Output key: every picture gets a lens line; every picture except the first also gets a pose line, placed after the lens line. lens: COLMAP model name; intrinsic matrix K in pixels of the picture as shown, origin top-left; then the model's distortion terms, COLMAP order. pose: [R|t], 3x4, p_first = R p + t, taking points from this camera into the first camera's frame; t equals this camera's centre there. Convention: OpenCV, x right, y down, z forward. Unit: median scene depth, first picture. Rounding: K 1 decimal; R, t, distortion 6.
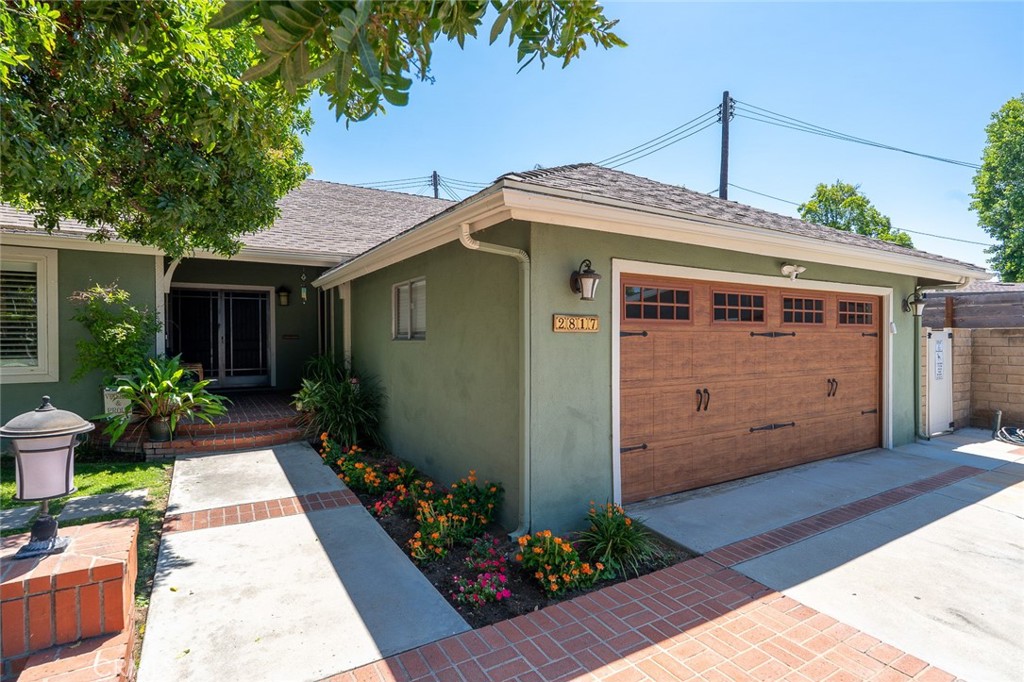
lens RADIAL K [[500.4, 0, 506.2], [0, 500.4, 338.2], [0, 0, 1]] dist [0.002357, 0.000155]
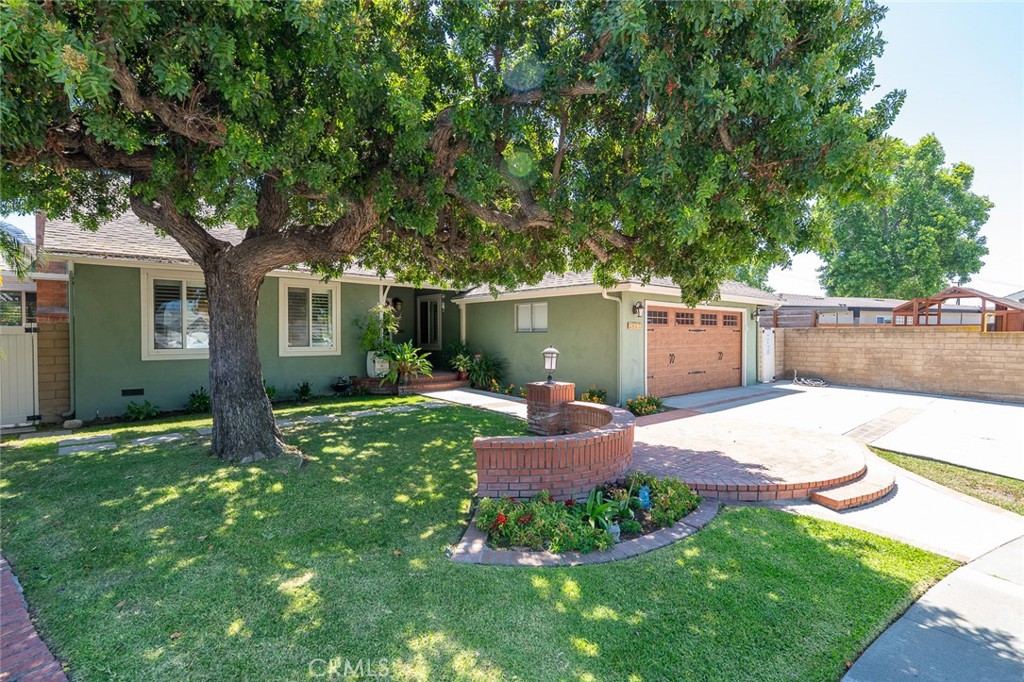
lens RADIAL K [[500.4, 0, 516.1], [0, 500.4, 339.3], [0, 0, 1]] dist [0.002357, 0.000155]
pose [[0.978644, -0.000585, 0.205559, -0.613198], [-0.000792, 0.999978, 0.006617, 0.014952], [-0.205559, -0.006639, 0.978622, -0.869213]]
